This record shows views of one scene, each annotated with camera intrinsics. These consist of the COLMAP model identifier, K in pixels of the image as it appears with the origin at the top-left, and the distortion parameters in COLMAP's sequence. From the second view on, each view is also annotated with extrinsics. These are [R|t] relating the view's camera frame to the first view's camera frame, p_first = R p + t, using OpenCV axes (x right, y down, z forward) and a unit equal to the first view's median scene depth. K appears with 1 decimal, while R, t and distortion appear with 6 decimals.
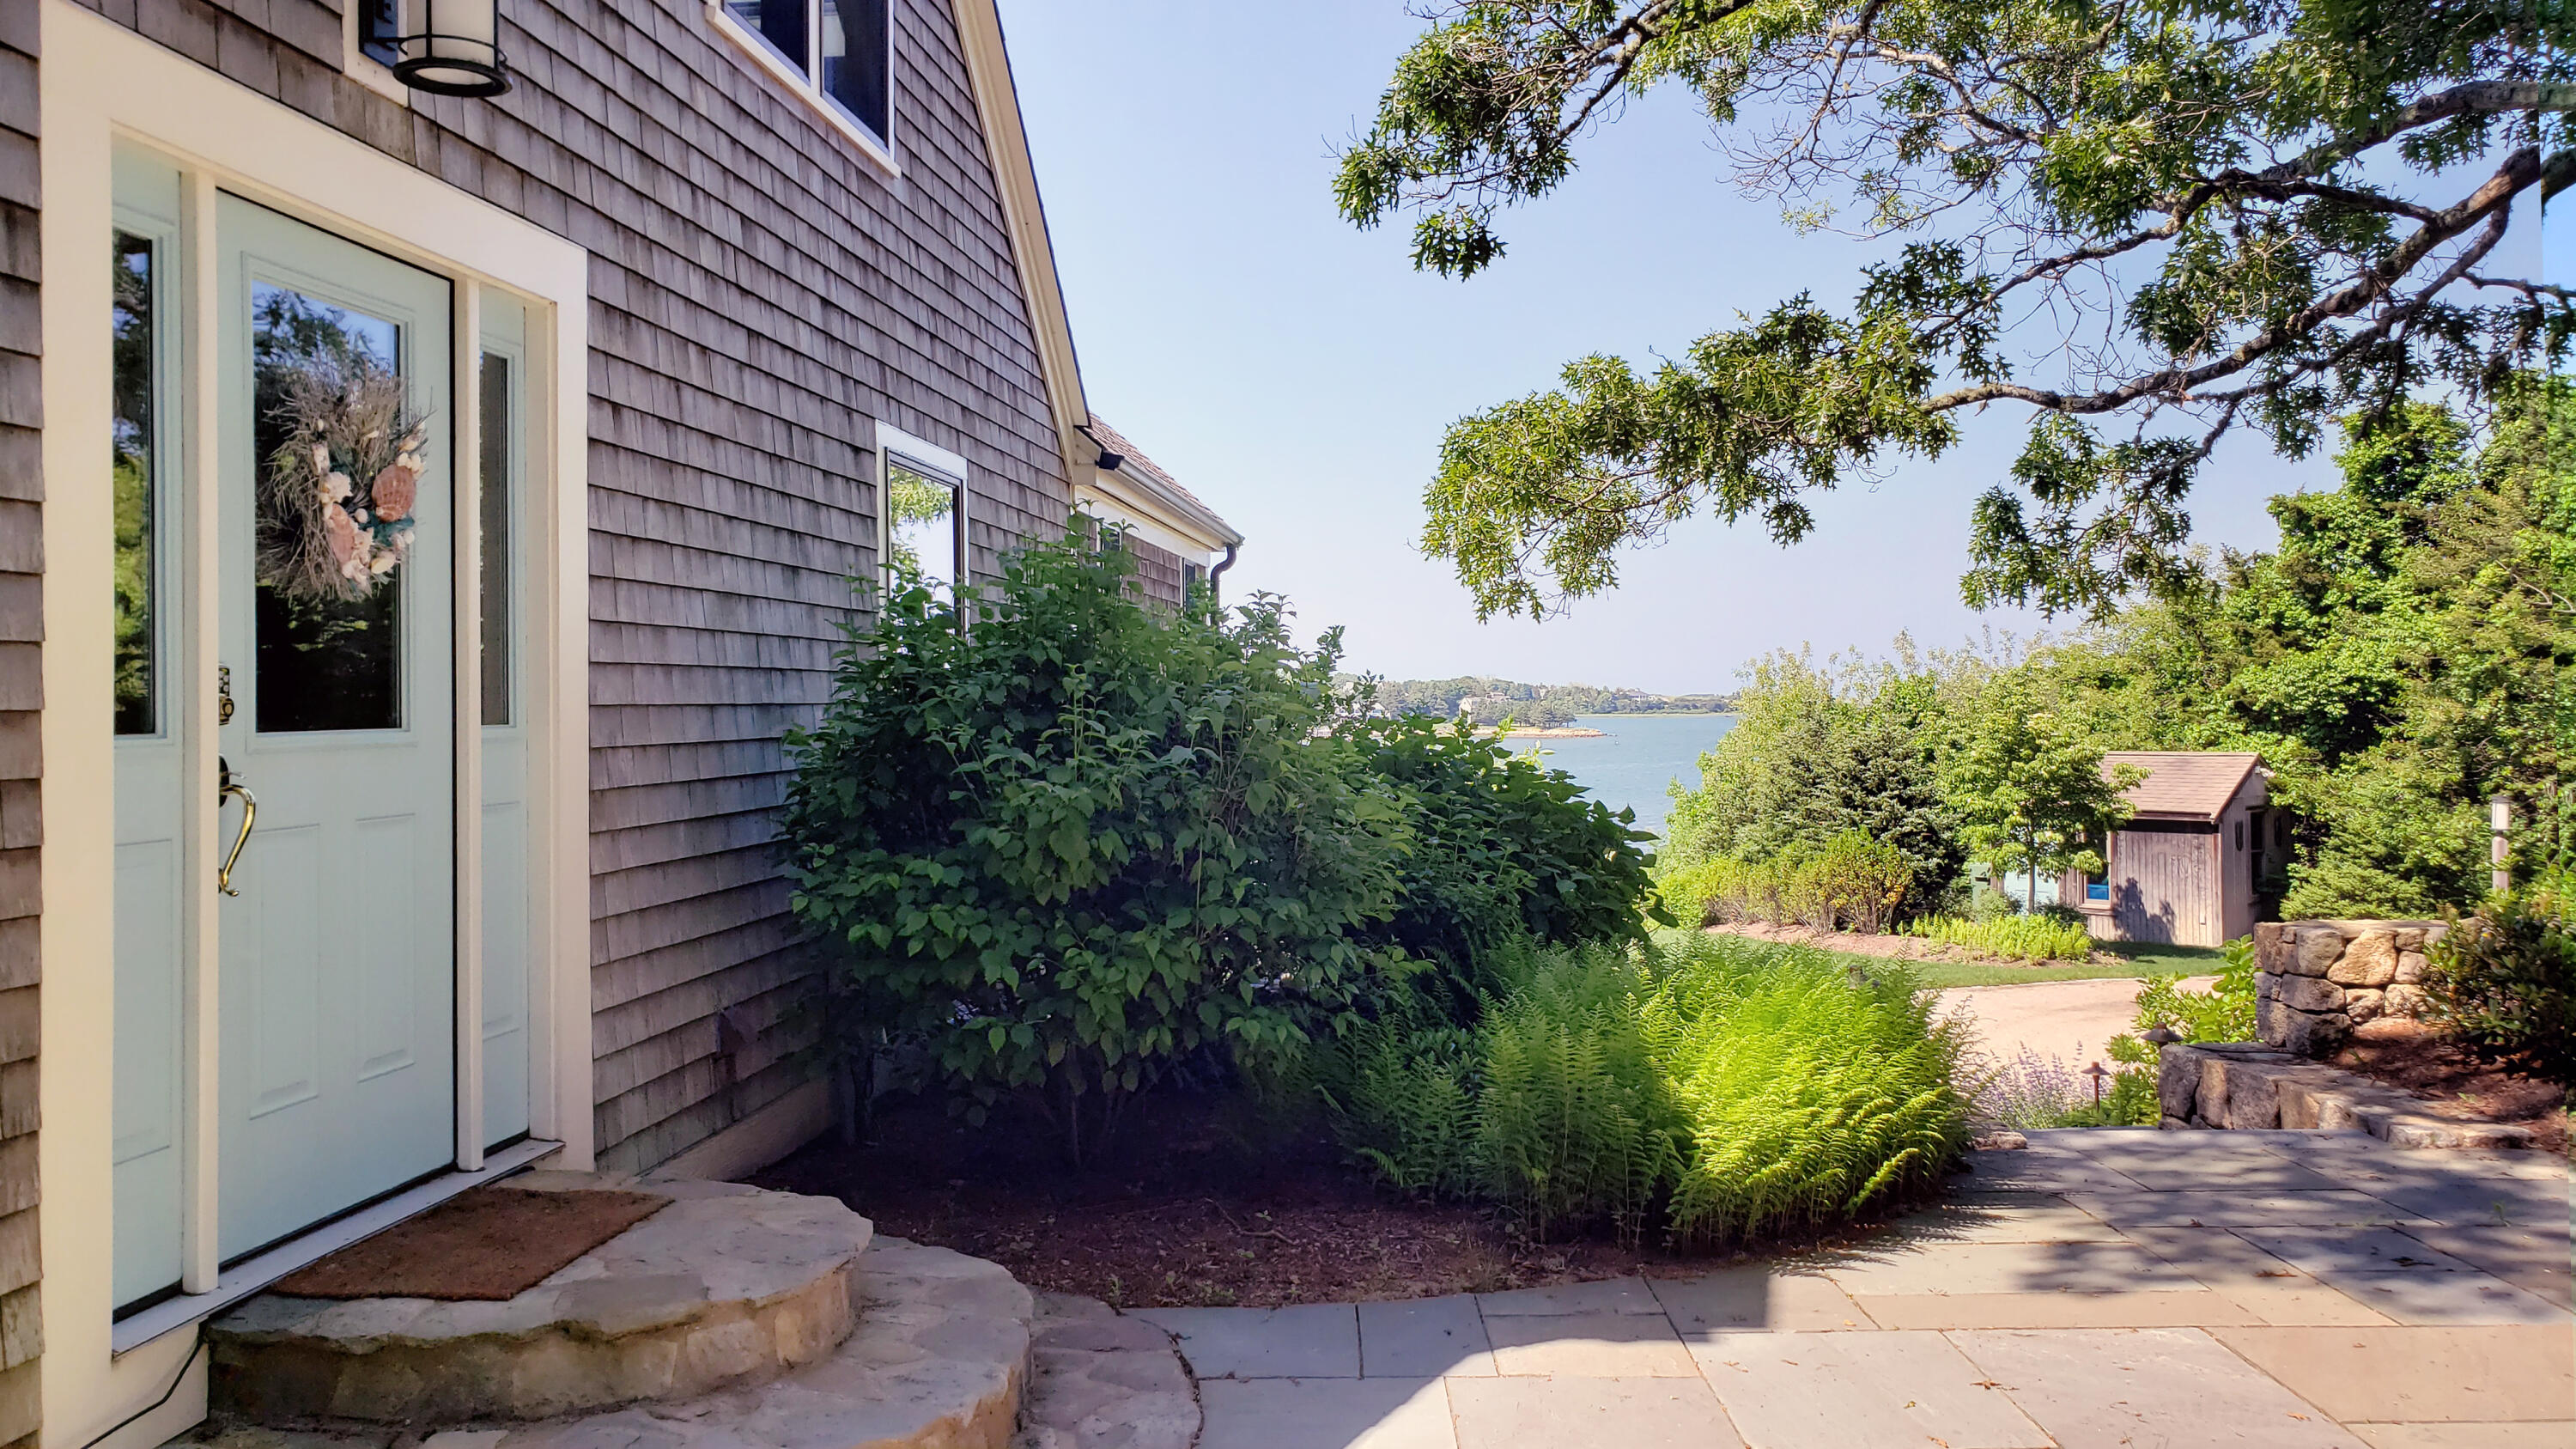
lens RADIAL K [[2028.6, 0, 1384.4], [0, 2028.6, 708.3], [0, 0, 1]] dist [0.059420, -0.052289]
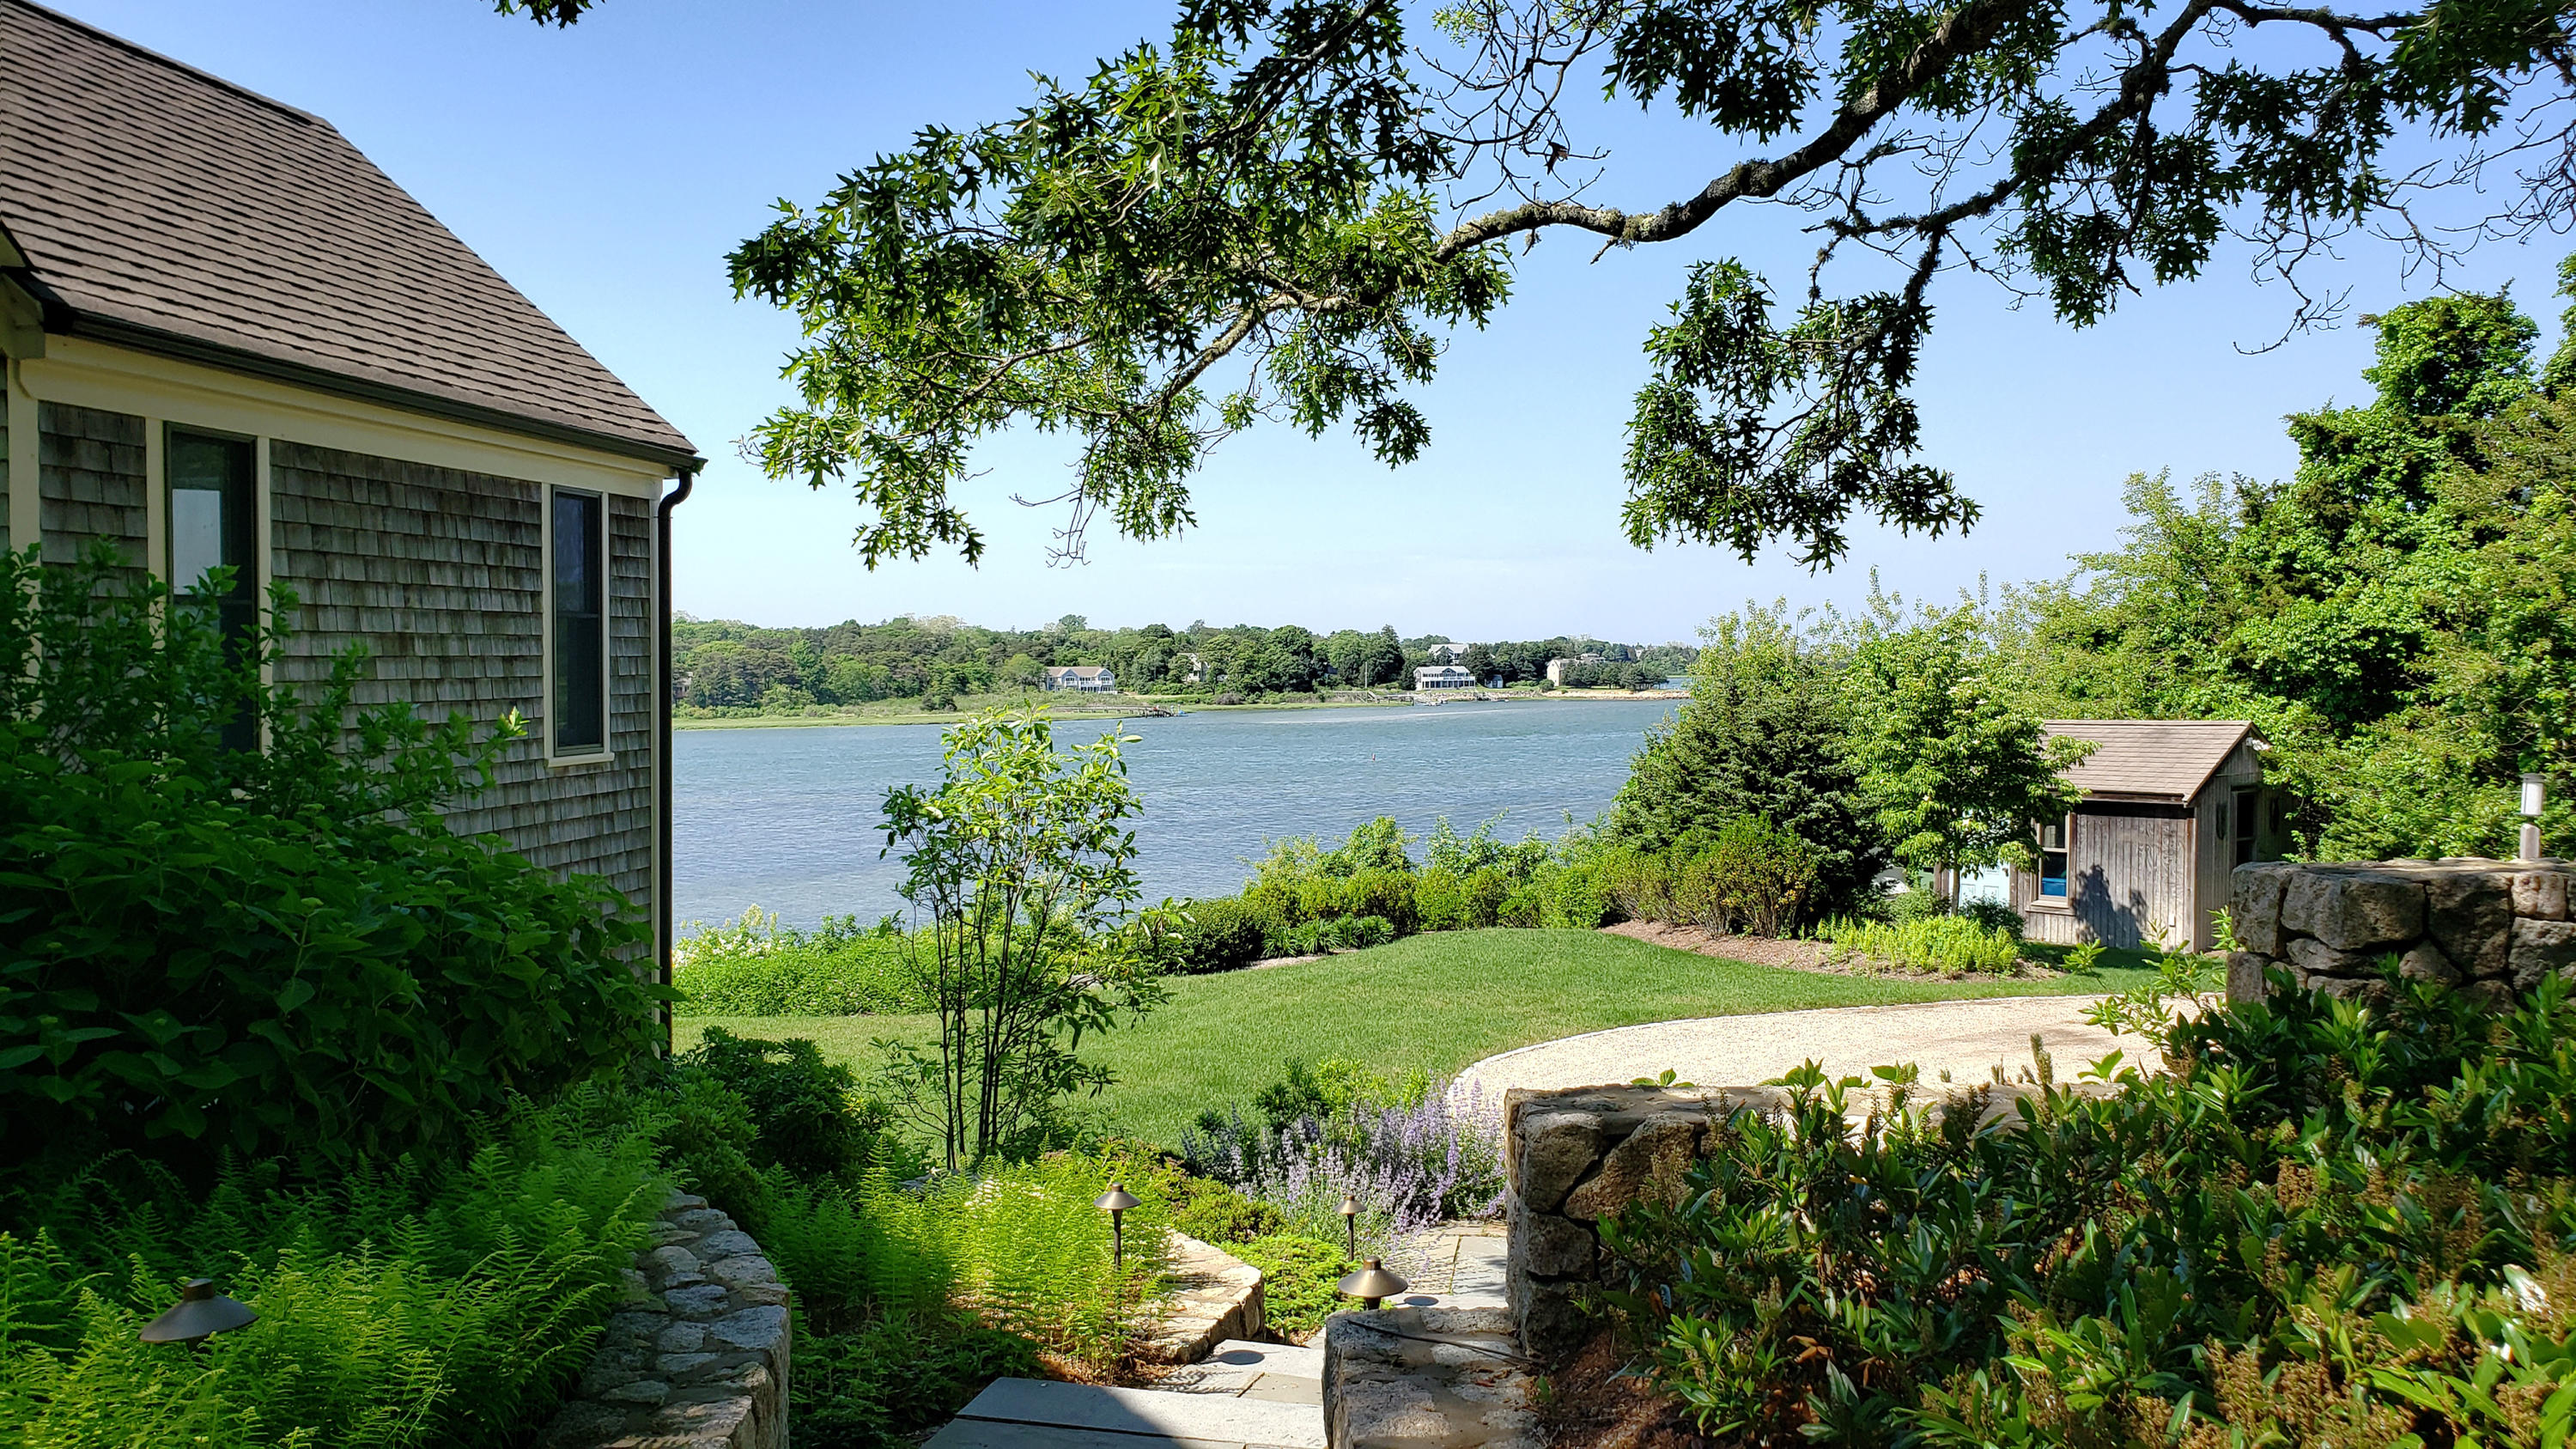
lens RADIAL K [[2028.6, 0, 1345.4], [0, 2028.6, 785.3], [0, 0, 1]] dist [0.059420, -0.052289]
pose [[0.996600, -0.003540, -0.082320, 0.254557], [0.008203, 0.998375, 0.056384, -0.004679], [0.081986, -0.056868, 0.995010, 0.273036]]
